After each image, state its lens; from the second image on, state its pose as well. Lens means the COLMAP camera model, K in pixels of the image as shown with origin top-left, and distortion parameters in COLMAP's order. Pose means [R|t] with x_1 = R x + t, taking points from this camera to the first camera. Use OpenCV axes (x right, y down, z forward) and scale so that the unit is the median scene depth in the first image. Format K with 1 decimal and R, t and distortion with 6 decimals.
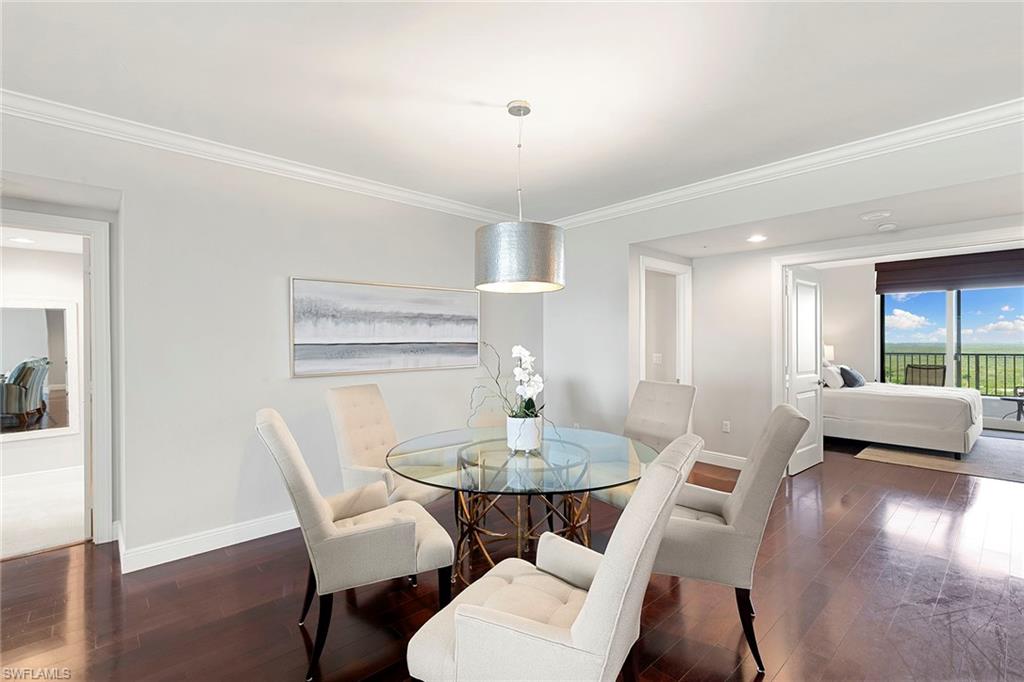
lens RADIAL K [[478.7, 0, 512.0], [0, 478.7, 341.0], [0, 0, 1]] dist [-0.003190, -0.001219]
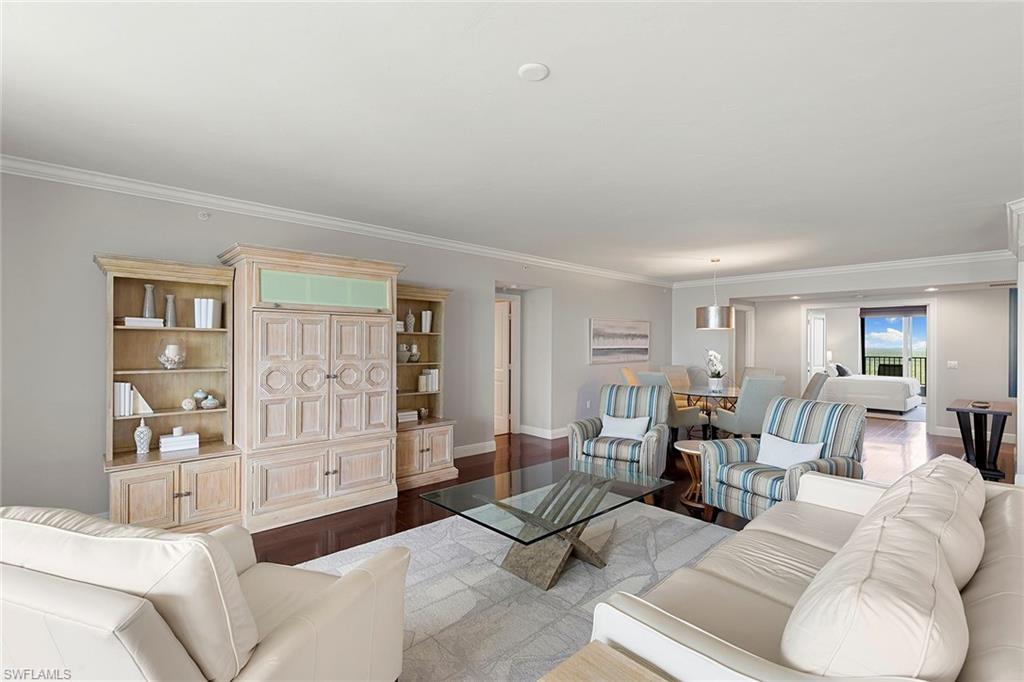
lens RADIAL K [[463.3, 0, 516.5], [0, 463.3, 342.1], [0, 0, 1]] dist [0.008461, -0.000256]
pose [[0.999935, 0.011295, -0.001680, -0.608677], [-0.011293, 0.999936, 0.000906, -0.017192], [0.001691, -0.000887, 0.999998, -0.889513]]
